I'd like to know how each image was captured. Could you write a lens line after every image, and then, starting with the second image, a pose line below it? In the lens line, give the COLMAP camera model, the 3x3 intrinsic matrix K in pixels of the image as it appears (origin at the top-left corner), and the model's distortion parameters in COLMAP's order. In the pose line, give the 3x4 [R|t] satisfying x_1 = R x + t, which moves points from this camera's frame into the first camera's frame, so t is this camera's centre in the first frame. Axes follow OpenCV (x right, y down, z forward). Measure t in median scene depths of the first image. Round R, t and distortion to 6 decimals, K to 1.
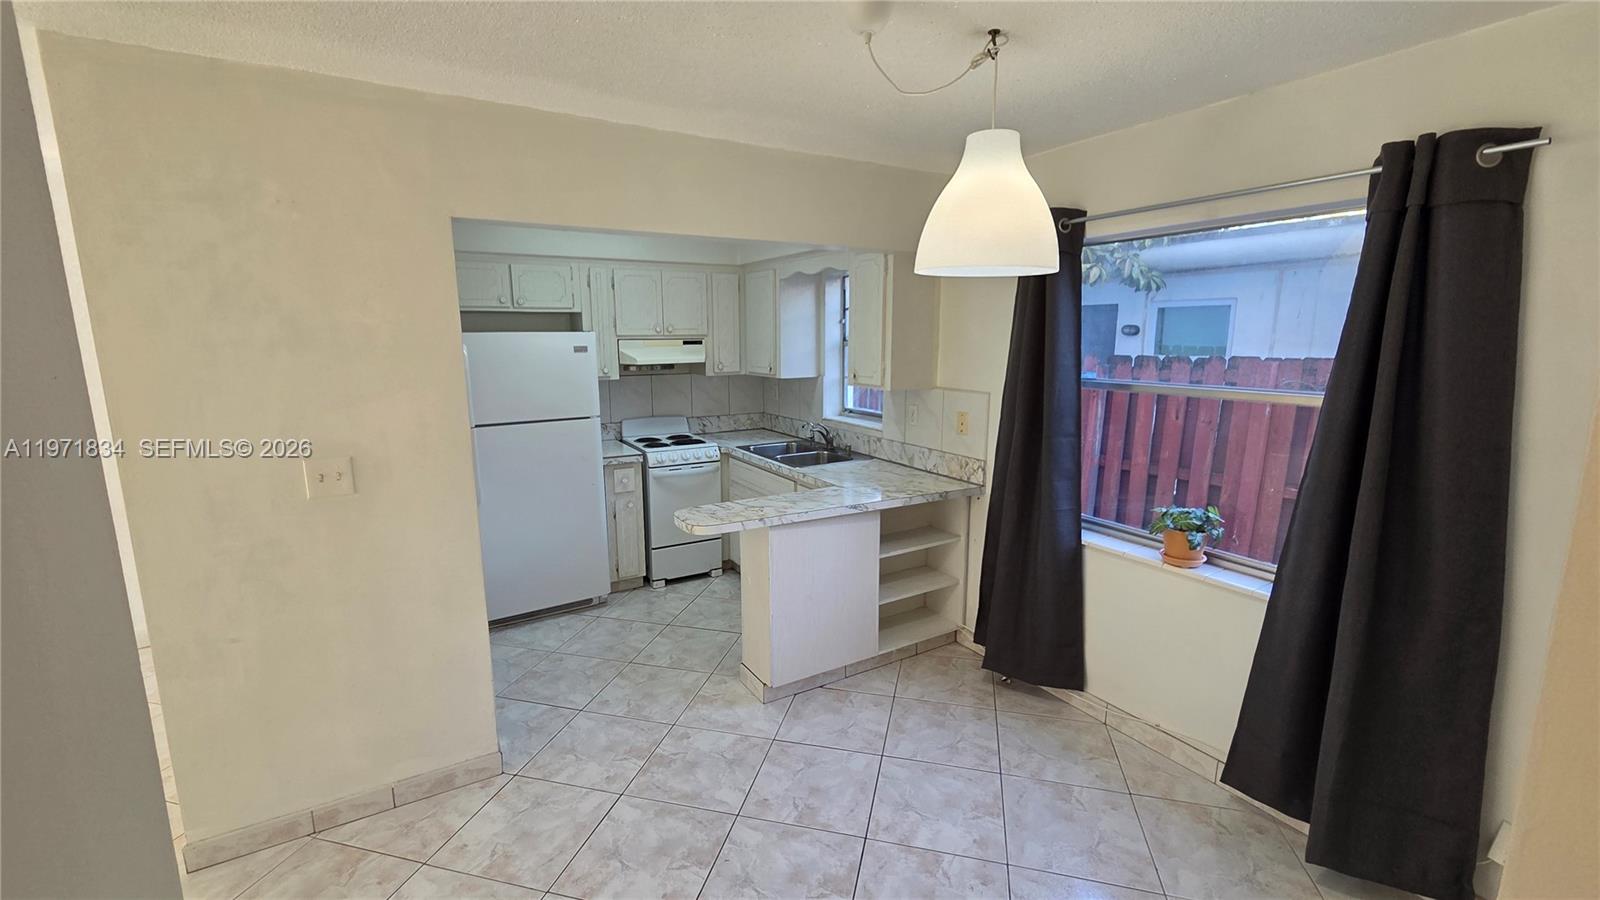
lens RADIAL K [[660.9, 0, 810.3], [0, 660.9, 445.6], [0, 0, 1]] dist [0.007062, -0.000504]
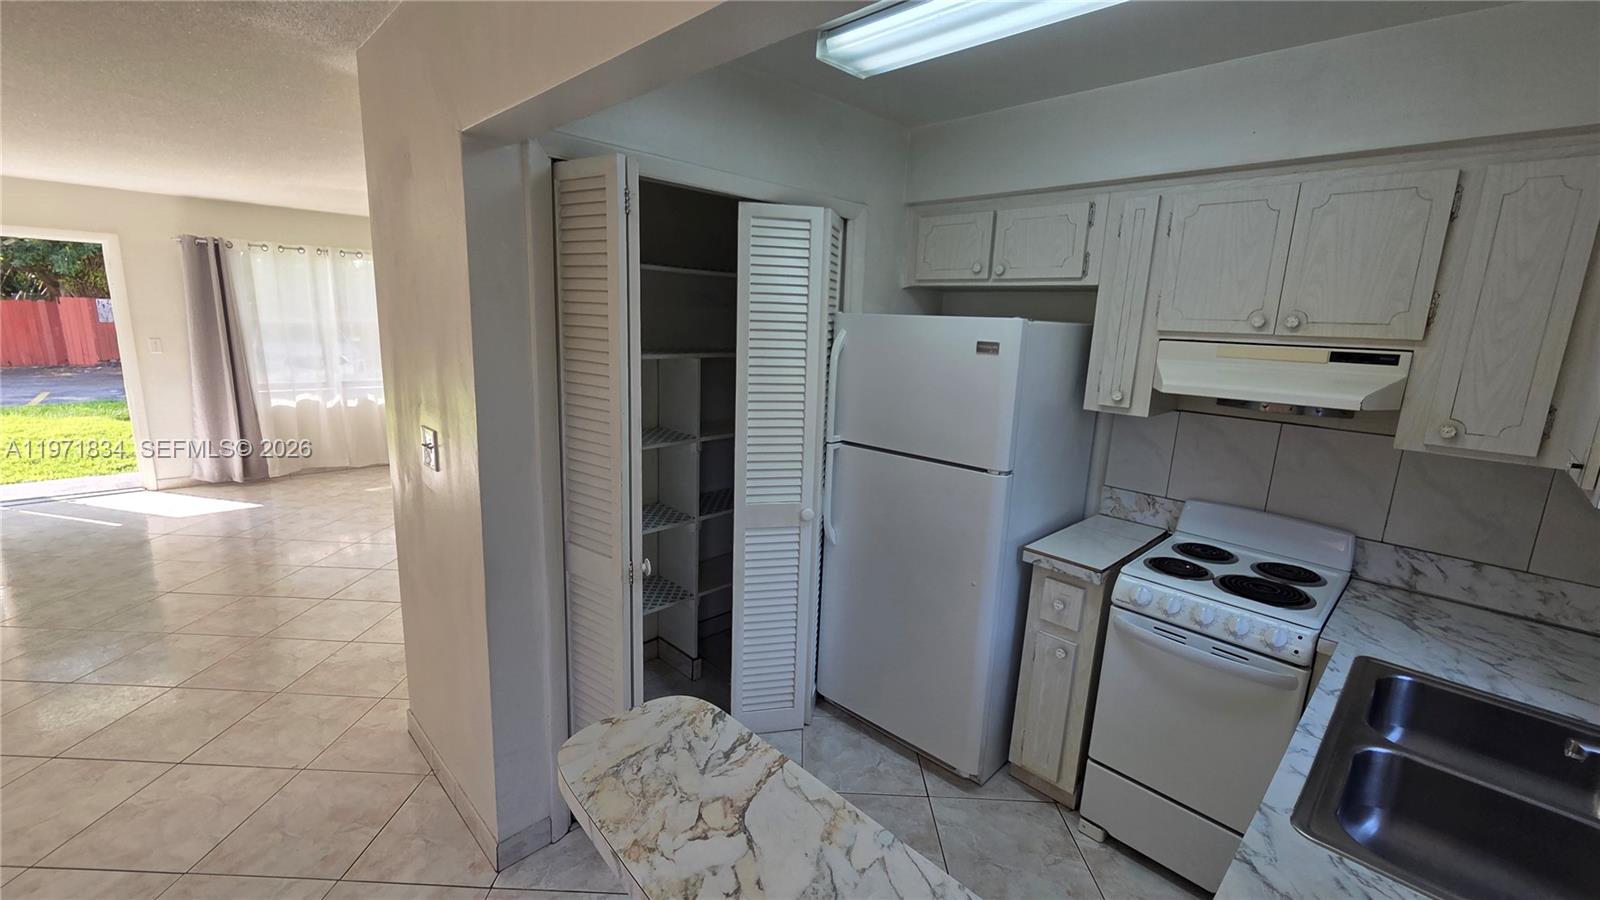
lens RADIAL K [[660.9, 0, 798.3], [0, 660.9, 453.2], [0, 0, 1]] dist [0.007062, -0.000504]
pose [[0.214176, 0.207223, -0.954561, 0.151322], [-0.205566, 0.964915, 0.163348, -0.107238], [0.954920, 0.161240, 0.249259, 0.655788]]
